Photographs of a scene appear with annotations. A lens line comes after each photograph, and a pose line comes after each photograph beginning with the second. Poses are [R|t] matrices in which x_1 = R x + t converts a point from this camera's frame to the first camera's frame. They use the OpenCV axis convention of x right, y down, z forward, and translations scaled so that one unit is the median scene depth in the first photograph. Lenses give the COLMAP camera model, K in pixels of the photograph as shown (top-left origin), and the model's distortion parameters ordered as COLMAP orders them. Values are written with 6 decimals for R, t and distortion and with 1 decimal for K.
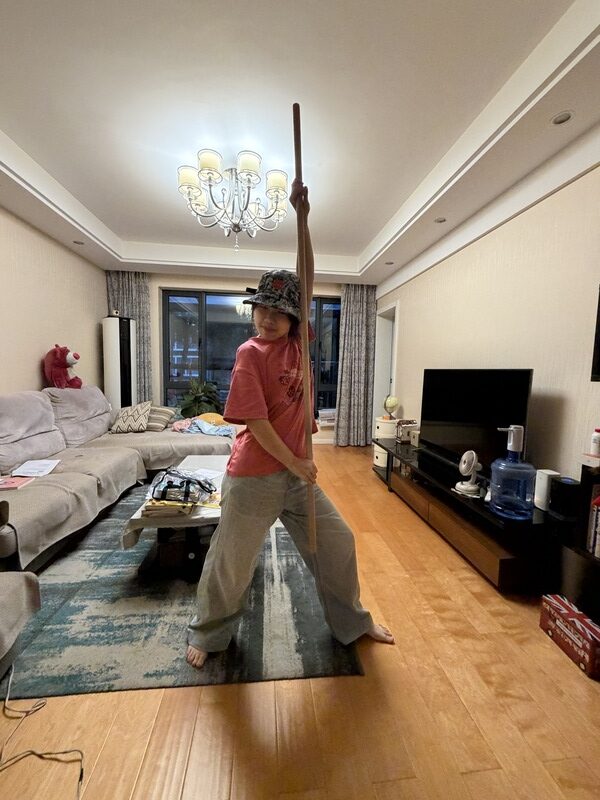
lens RADIAL K [[321.2, 0, 299.1], [0, 321.2, 398.8], [0, 0, 1]] dist [-0.008937, 0.000136]
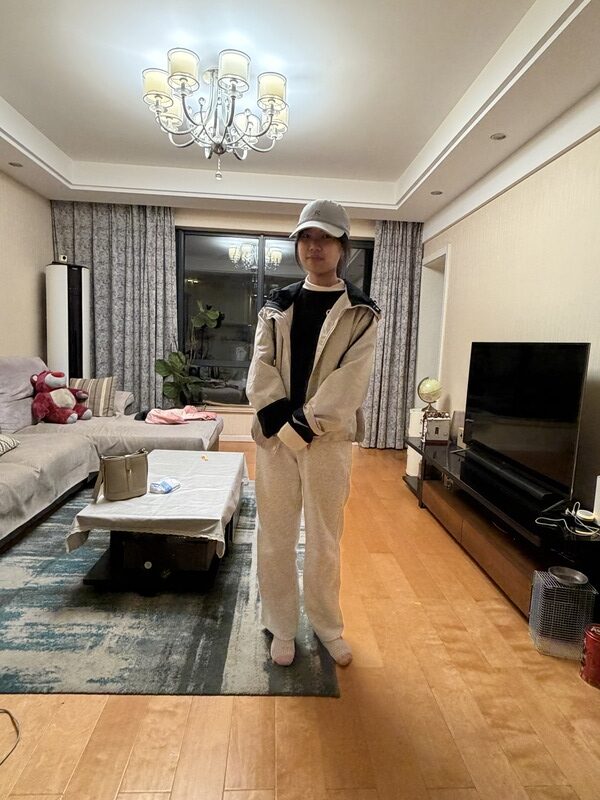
lens RADIAL K [[470.2, 0, 300.5], [0, 470.2, 399.5], [0, 0, 1]] dist [-0.007806, -0.004644]
pose [[0.998299, 0.026498, -0.051940, 0.081224], [-0.024880, 0.999192, 0.031551, 0.019926], [0.052734, -0.030205, 0.998152, -0.128702]]
